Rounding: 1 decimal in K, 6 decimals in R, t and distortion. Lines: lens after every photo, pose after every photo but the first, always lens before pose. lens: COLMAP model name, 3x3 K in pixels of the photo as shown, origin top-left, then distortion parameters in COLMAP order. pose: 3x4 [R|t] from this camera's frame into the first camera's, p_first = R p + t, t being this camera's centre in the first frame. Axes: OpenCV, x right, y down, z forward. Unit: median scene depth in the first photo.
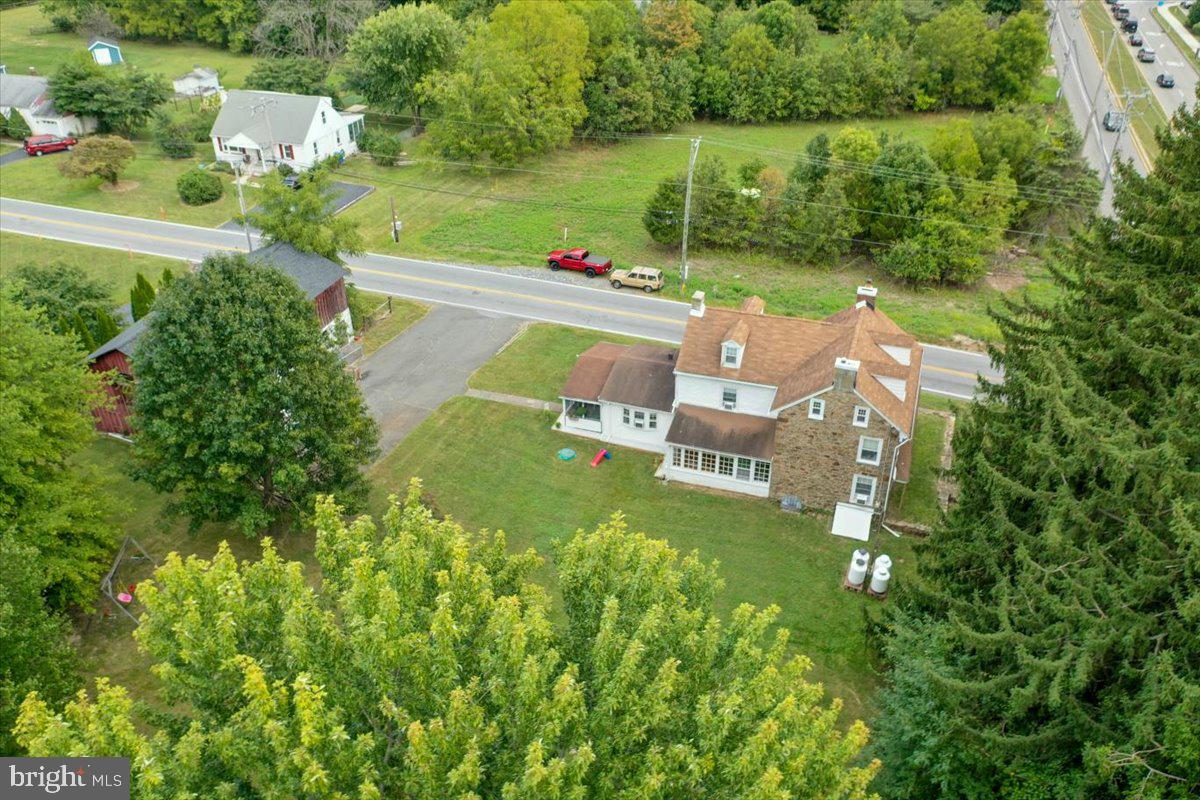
lens RADIAL K [[944.7, 0, 600.0], [0, 944.7, 400.0], [0, 0, 1]] dist [0.001552, 0.004100]
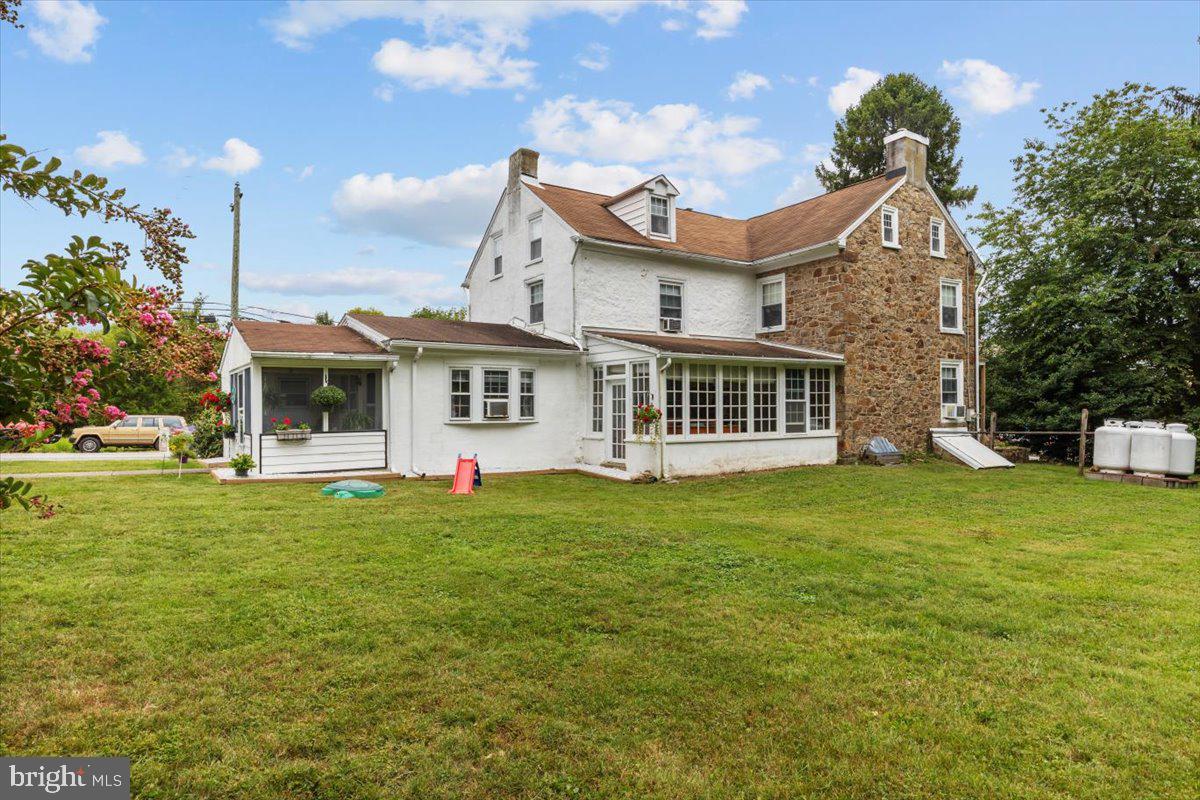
lens RADIAL K [[713.3, 0, 605.3], [0, 713.3, 413.2], [0, 0, 1]] dist [-0.001503, -0.000702]
pose [[0.600056, 0.001286, 0.799957, -0.095928], [0.418089, 0.852049, -0.314982, 0.080117], [-0.682008, 0.523460, 0.510739, 0.485005]]
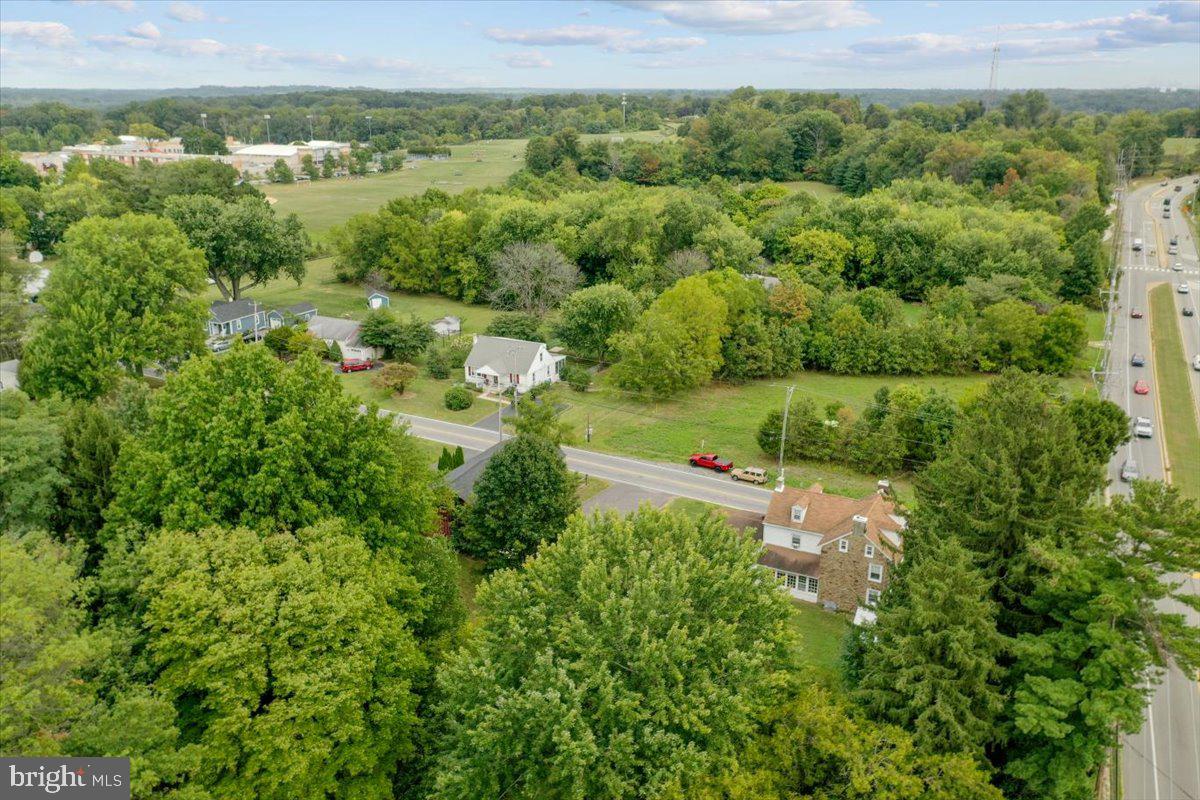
lens RADIAL K [[944.7, 0, 600.0], [0, 944.7, 400.0], [0, 0, 1]] dist [0.001552, 0.004100]
pose [[0.987619, 0.055149, -0.146859, 0.015423], [-0.088020, 0.969727, -0.227776, 0.092253], [0.129851, 0.237882, 0.962575, -0.387933]]
